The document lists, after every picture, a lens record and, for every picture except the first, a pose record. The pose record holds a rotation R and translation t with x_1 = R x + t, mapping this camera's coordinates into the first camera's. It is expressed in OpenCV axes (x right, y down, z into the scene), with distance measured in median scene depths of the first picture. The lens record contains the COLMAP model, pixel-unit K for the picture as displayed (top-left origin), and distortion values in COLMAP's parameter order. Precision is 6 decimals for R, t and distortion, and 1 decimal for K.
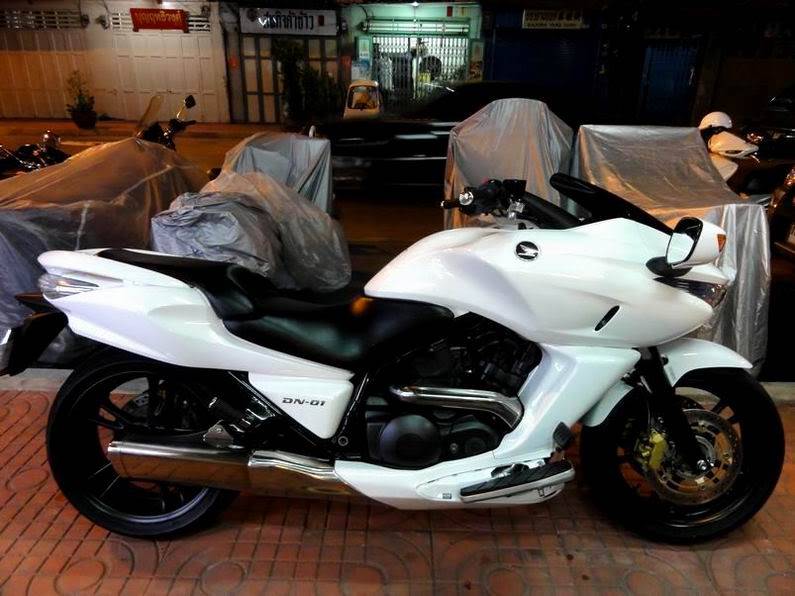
lens RADIAL K [[533.7, 0, 397.5], [0, 533.7, 298.0], [0, 0, 1]] dist [-0.005670, -0.002914]
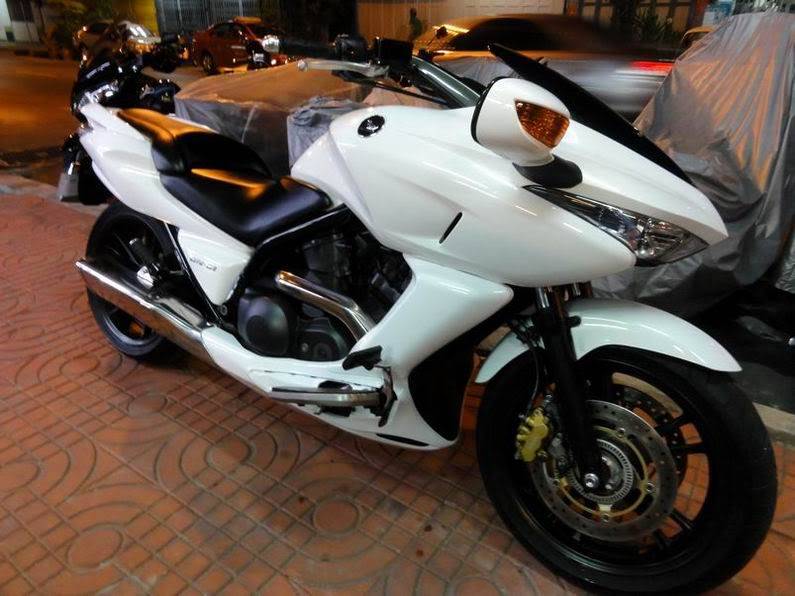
lens RADIAL K [[542.2, 0, 397.5], [0, 542.2, 298.0], [0, 0, 1]] dist [-0.006836, -0.004068]
pose [[0.835567, 0.236833, -0.495720, 0.652173], [-0.203251, 0.971550, 0.121571, 0.049087], [0.510409, -0.000825, 0.859932, 0.266519]]
